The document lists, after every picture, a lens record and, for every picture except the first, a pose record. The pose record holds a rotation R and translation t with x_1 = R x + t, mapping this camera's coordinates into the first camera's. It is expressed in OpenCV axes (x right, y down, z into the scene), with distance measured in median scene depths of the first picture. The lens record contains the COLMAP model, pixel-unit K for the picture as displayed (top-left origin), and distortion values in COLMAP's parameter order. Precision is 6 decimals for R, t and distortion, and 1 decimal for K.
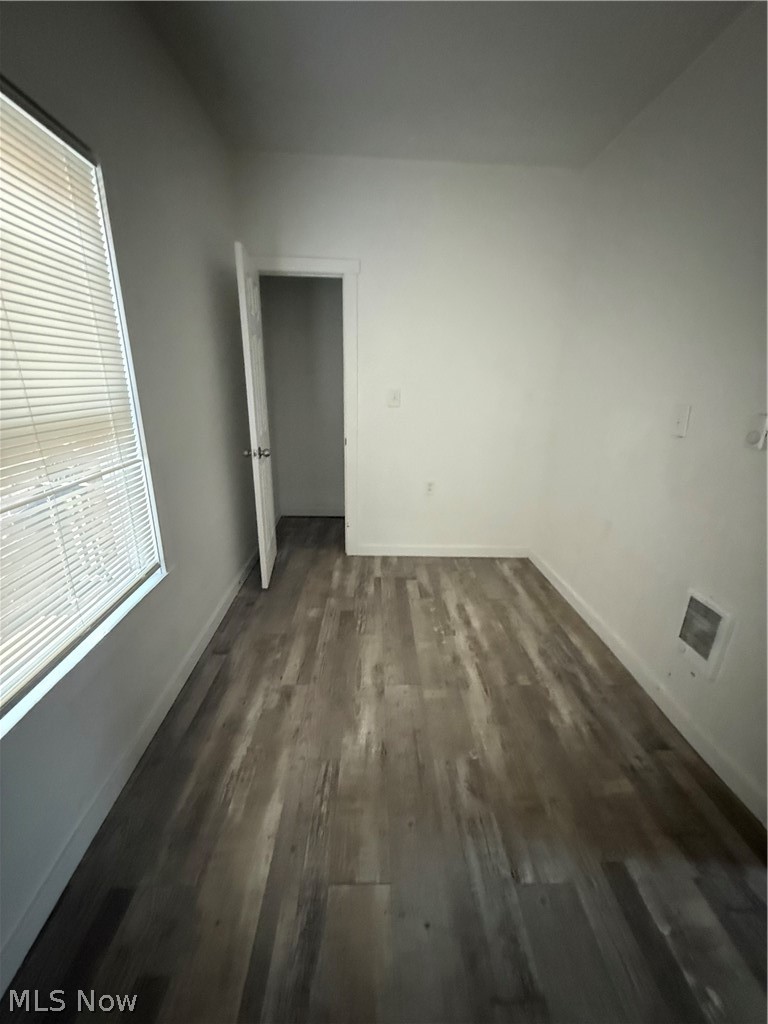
lens RADIAL K [[408.3, 0, 385.6], [0, 408.3, 506.5], [0, 0, 1]] dist [0.001186, -0.000252]
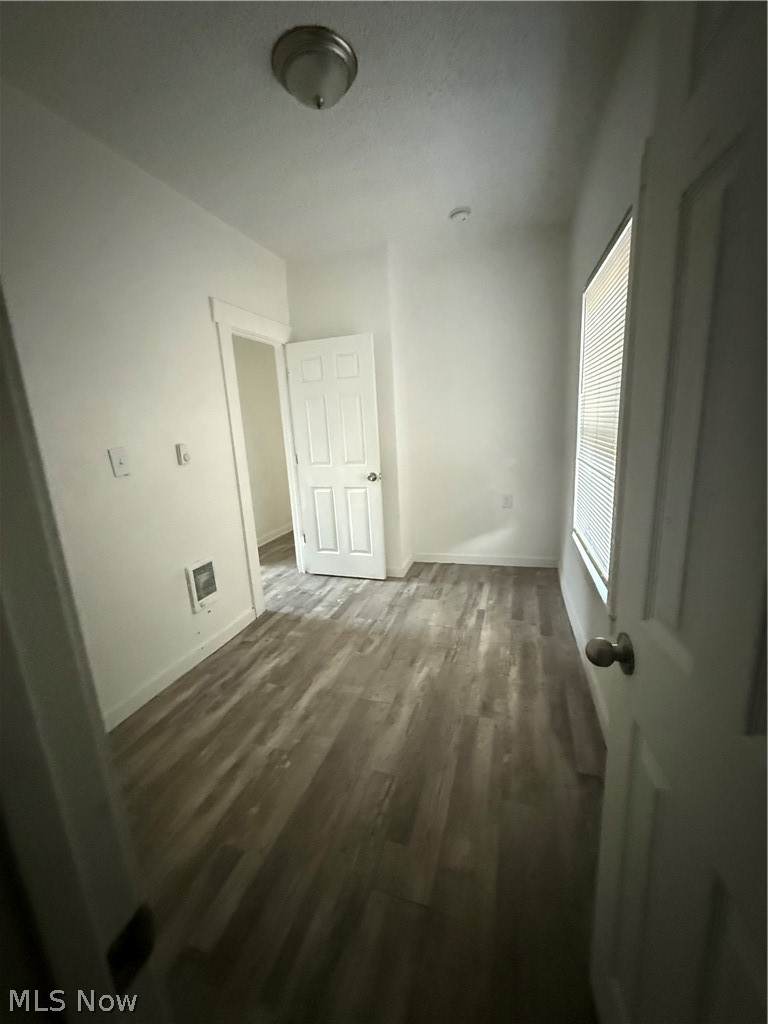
lens RADIAL K [[408.3, 0, 388.0], [0, 408.3, 512.7], [0, 0, 1]] dist [0.001186, -0.000252]
pose [[-0.943107, -0.041811, 0.329851, -0.331104], [0.134146, 0.859886, 0.492545, -0.516086], [-0.304229, 0.508770, -0.805356, 1.676614]]
